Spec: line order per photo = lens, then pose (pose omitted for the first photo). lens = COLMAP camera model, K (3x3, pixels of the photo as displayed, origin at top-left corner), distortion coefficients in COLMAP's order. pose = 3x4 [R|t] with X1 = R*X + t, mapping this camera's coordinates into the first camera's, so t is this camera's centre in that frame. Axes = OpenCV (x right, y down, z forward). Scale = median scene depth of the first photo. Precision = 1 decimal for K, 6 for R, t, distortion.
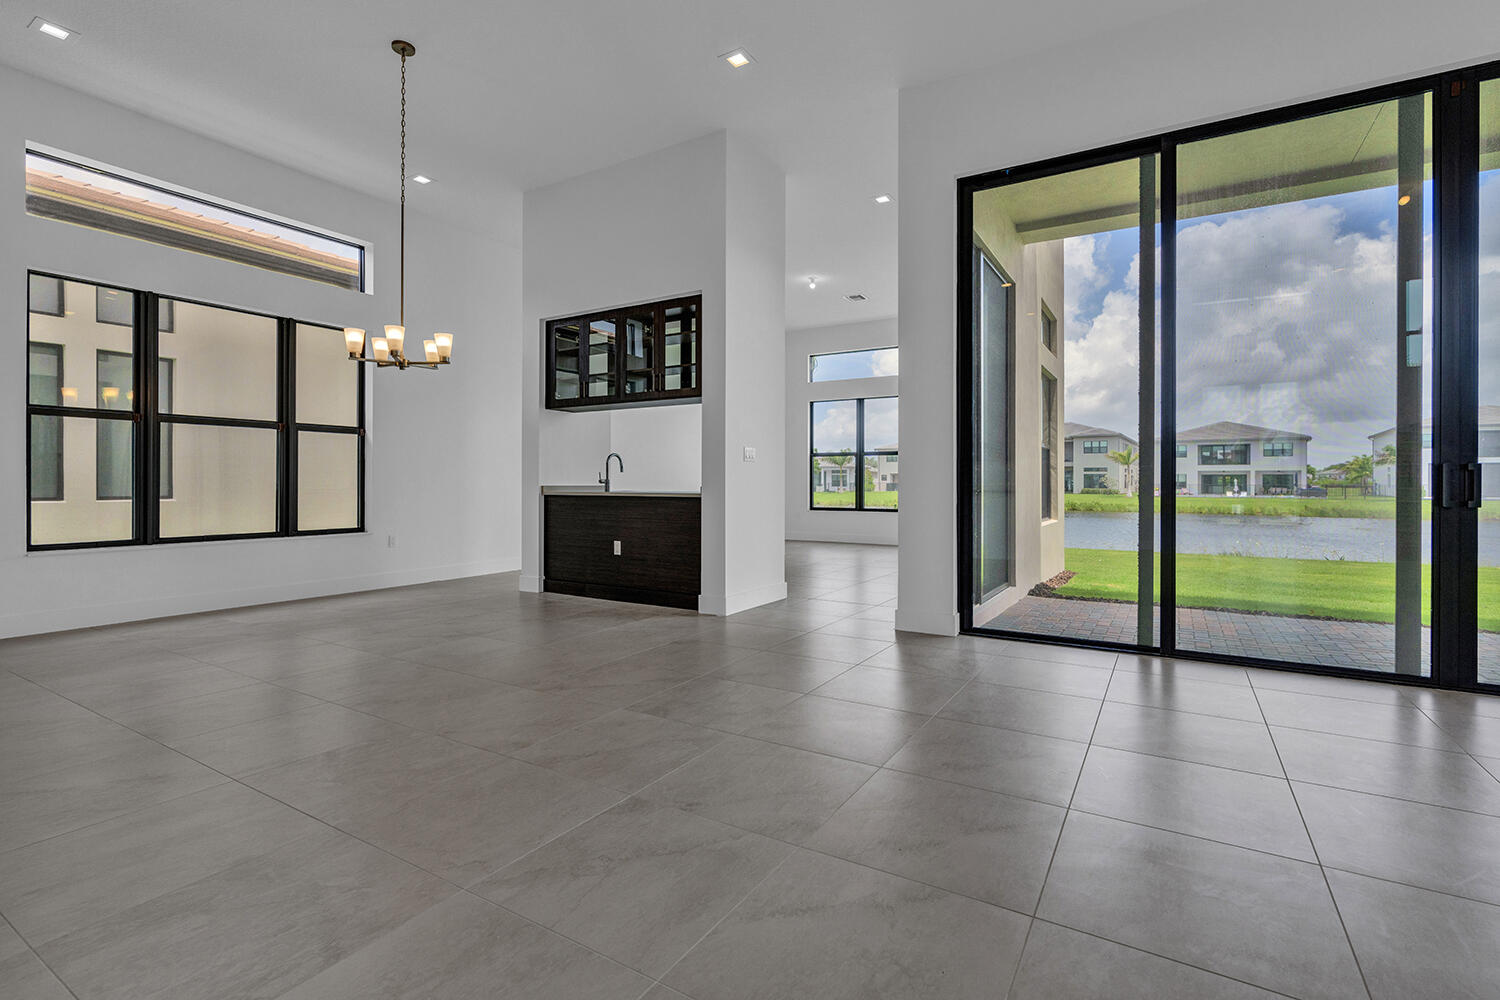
lens RADIAL K [[685.4, 0, 764.7], [0, 685.4, 482.0], [0, 0, 1]] dist [-0.001654, 0.001342]
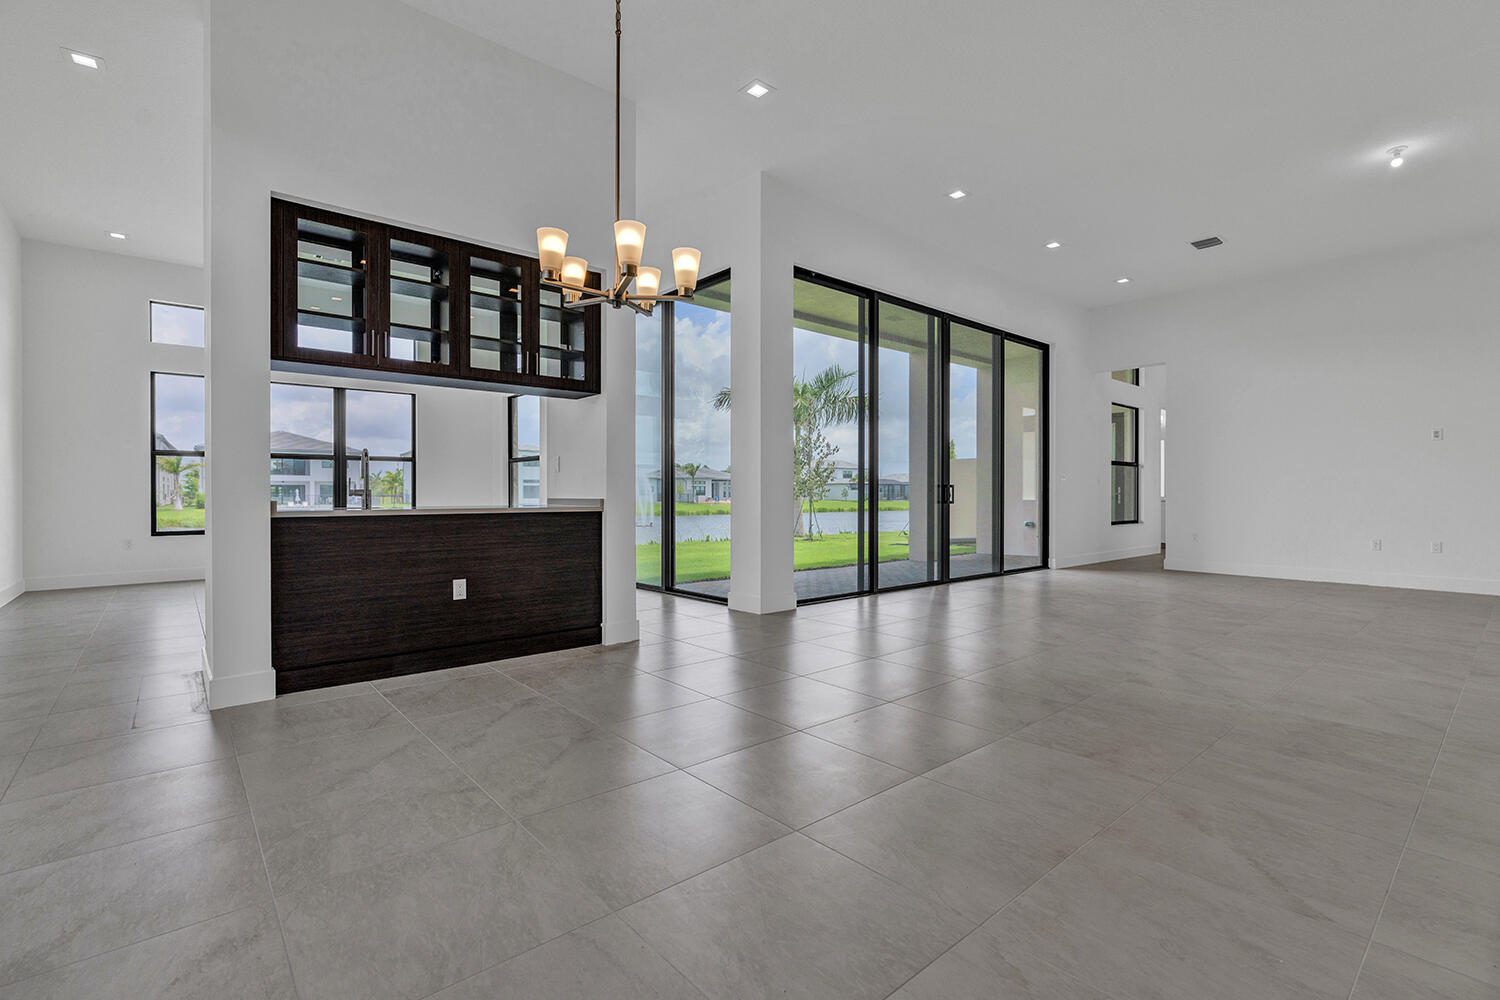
lens RADIAL K [[685.4, 0, 760.2], [0, 685.4, 487.3], [0, 0, 1]] dist [-0.001654, 0.001342]
pose [[0.306939, 0.005020, 0.951716, -0.757252], [0.001520, 0.999982, -0.005765, -0.001807], [-0.951728, 0.003216, 0.306926, 0.491496]]
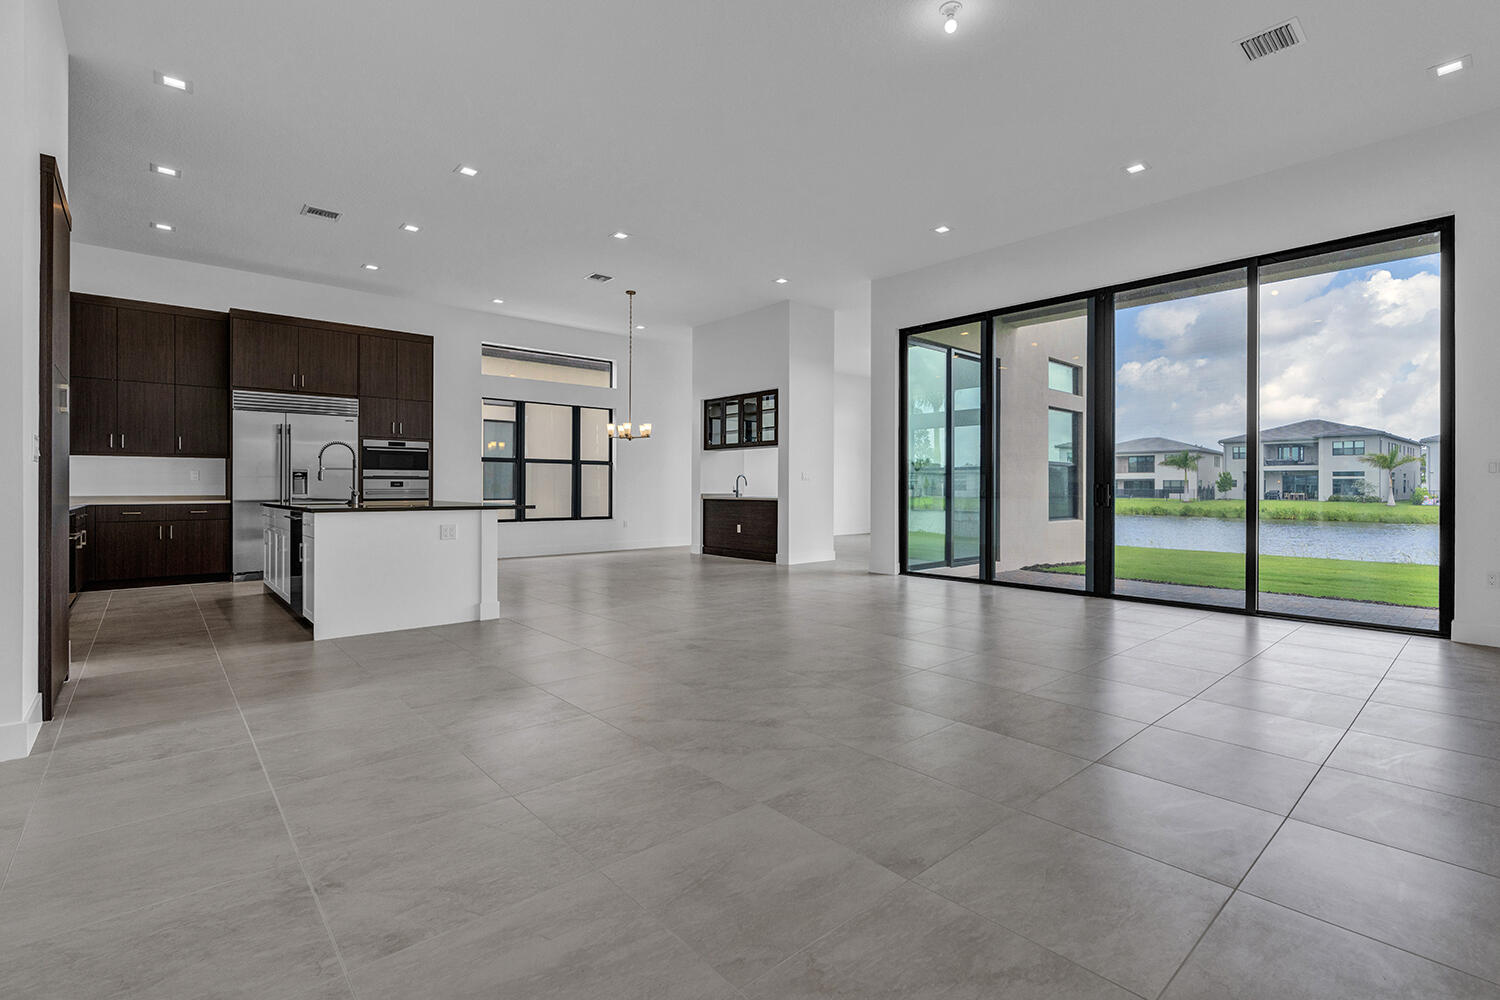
lens RADIAL K [[685.4, 0, 761.5], [0, 685.4, 486.1], [0, 0, 1]] dist [-0.001654, 0.001342]
pose [[0.954889, -0.001361, -0.296958, 0.362724], [0.000652, 0.999997, -0.002489, -0.010118], [0.296961, 0.002183, 0.954887, -0.672075]]
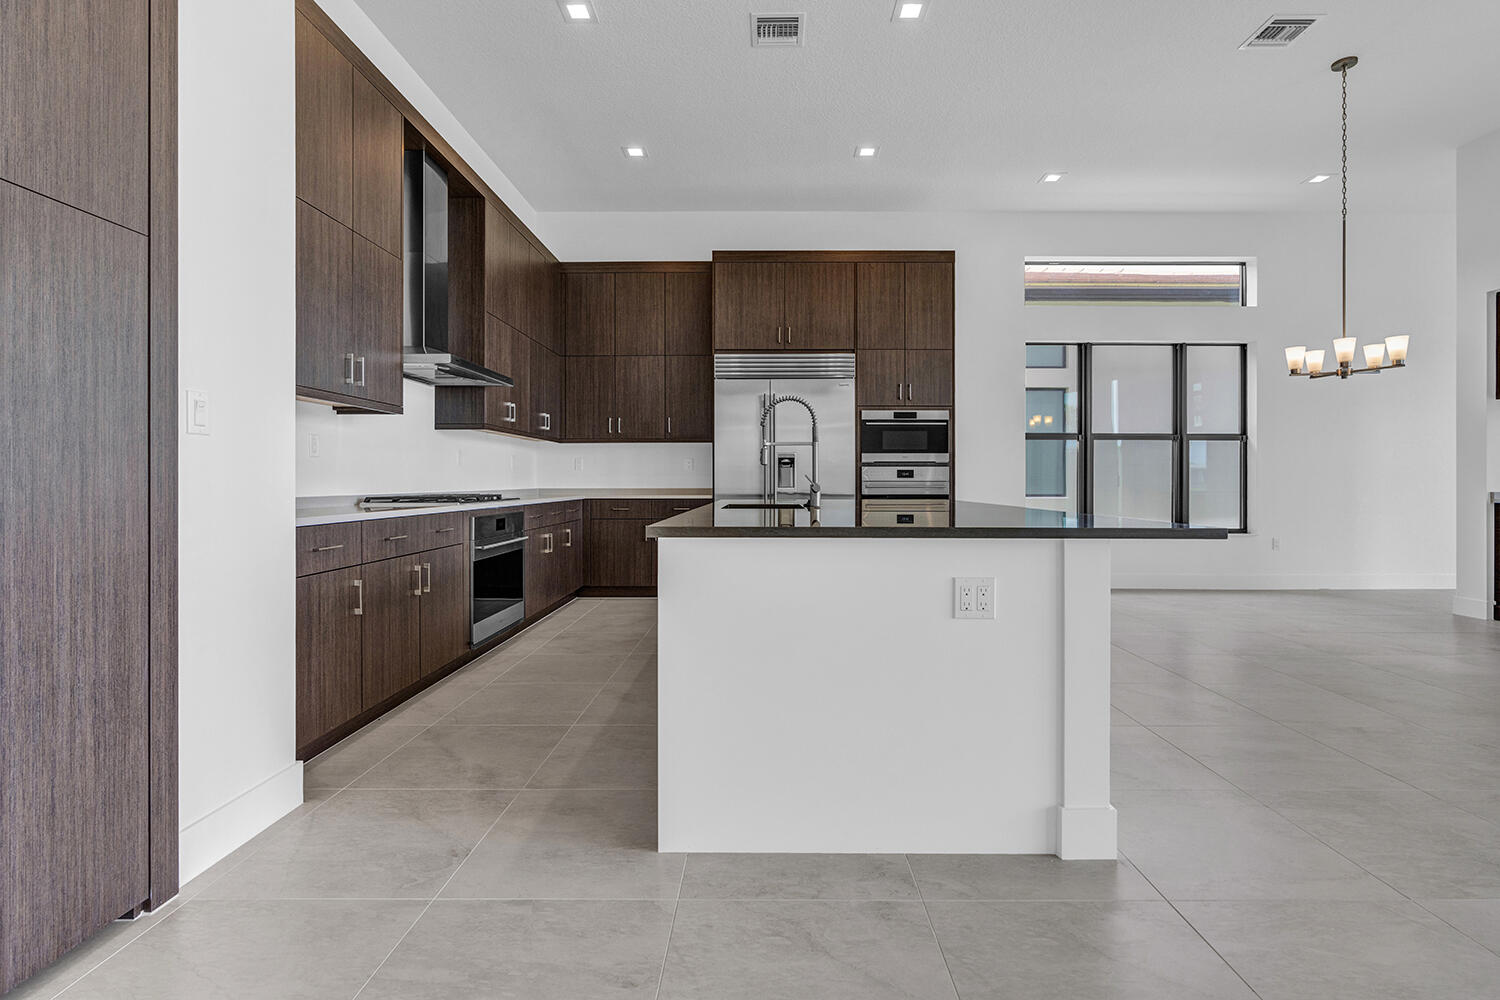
lens RADIAL K [[685.4, 0, 766.4], [0, 685.4, 476.8], [0, 0, 1]] dist [-0.001654, 0.001342]
pose [[0.514087, -0.005242, -0.857722, -0.068095], [-0.000061, 0.999981, -0.006148, -0.007725], [0.857738, 0.003213, 0.514077, -0.186943]]
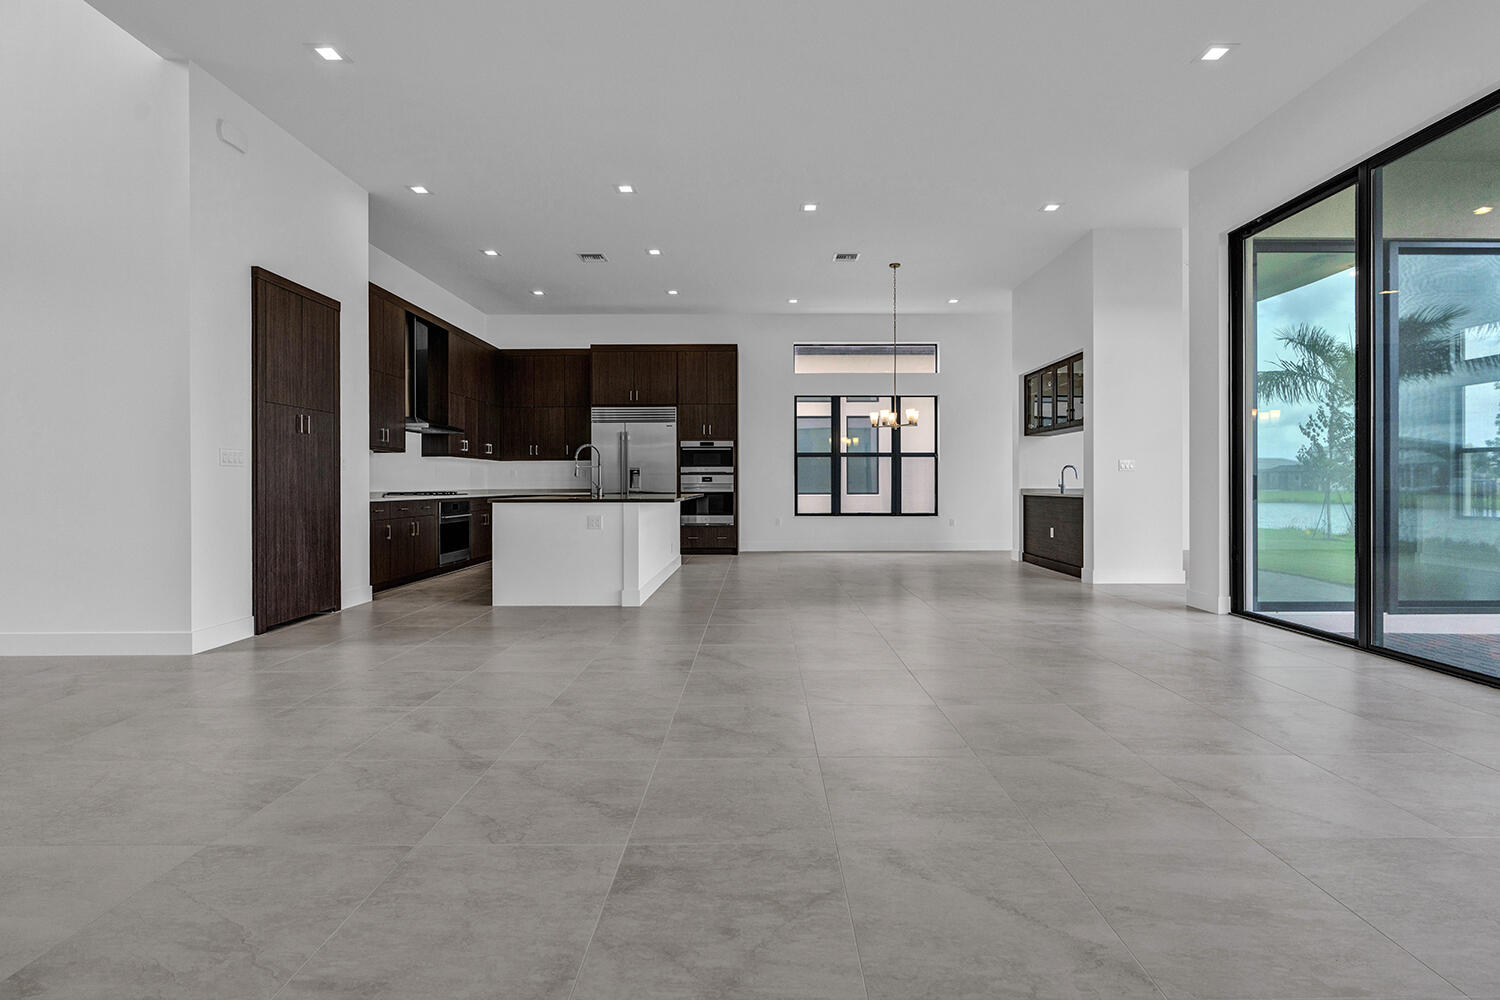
lens RADIAL K [[685.4, 0, 757.1], [0, 685.4, 480.1], [0, 0, 1]] dist [-0.001654, 0.001342]
pose [[0.510922, -0.006877, -0.859599, 0.673108], [0.003916, 0.999976, -0.005672, -0.006741], [0.859618, -0.000468, 0.510937, -0.240450]]
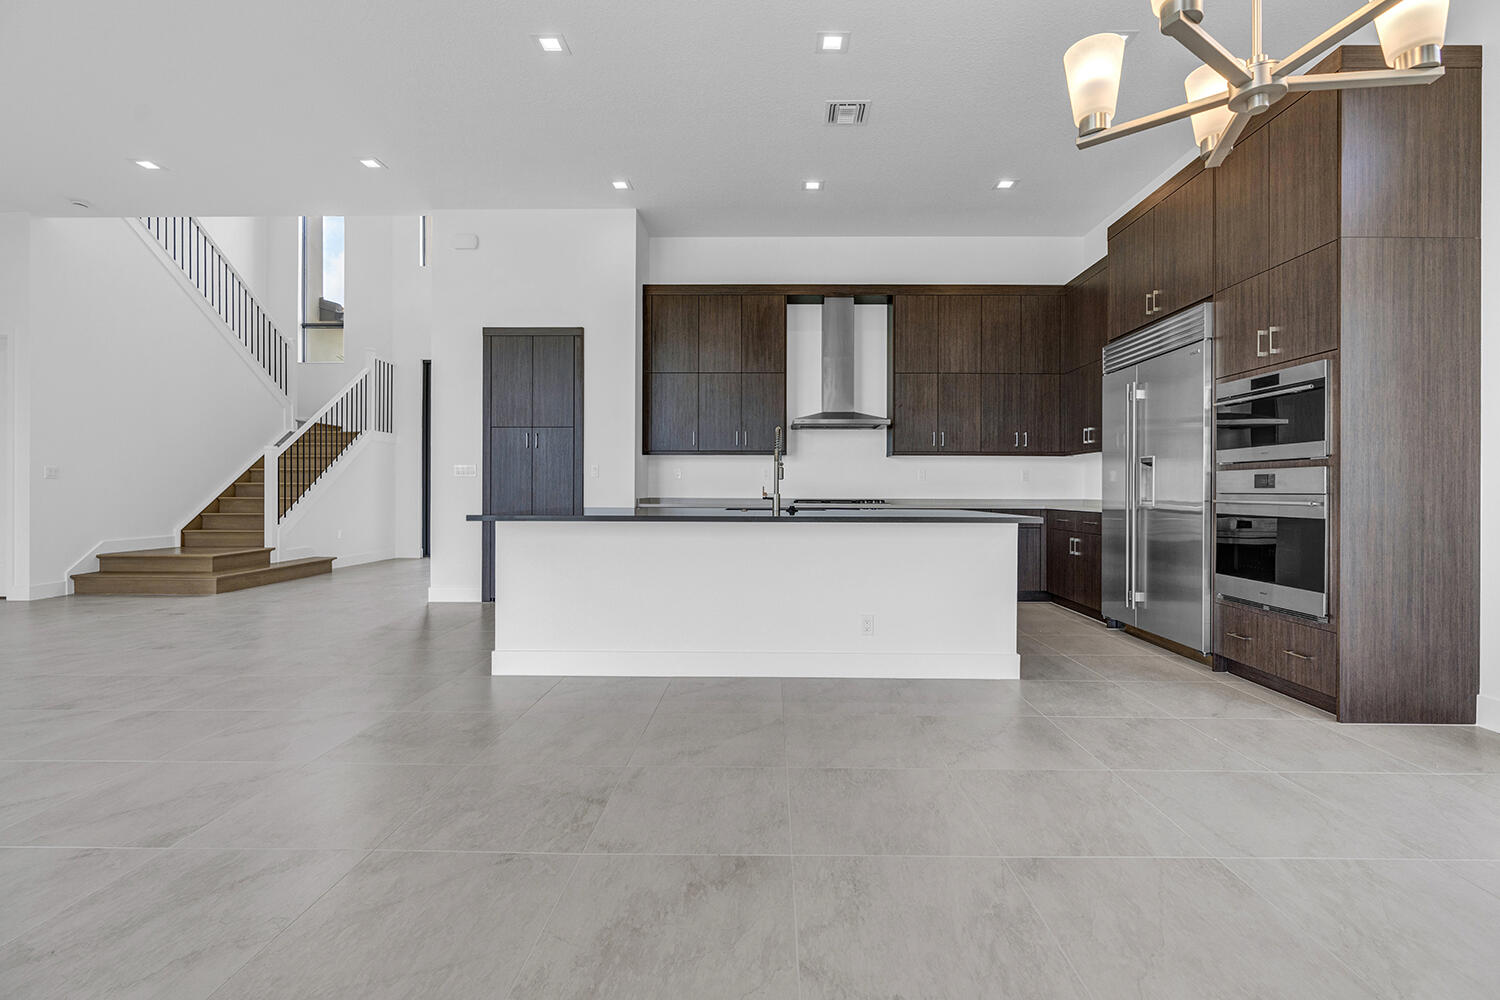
lens RADIAL K [[685.4, 0, 764.2], [0, 685.4, 484.0], [0, 0, 1]] dist [-0.001654, 0.001342]
pose [[-0.866308, -0.008245, -0.499443, -0.156310], [-0.003866, 0.999944, -0.009801, -0.008362], [0.499496, -0.006560, -0.866291, 0.812879]]
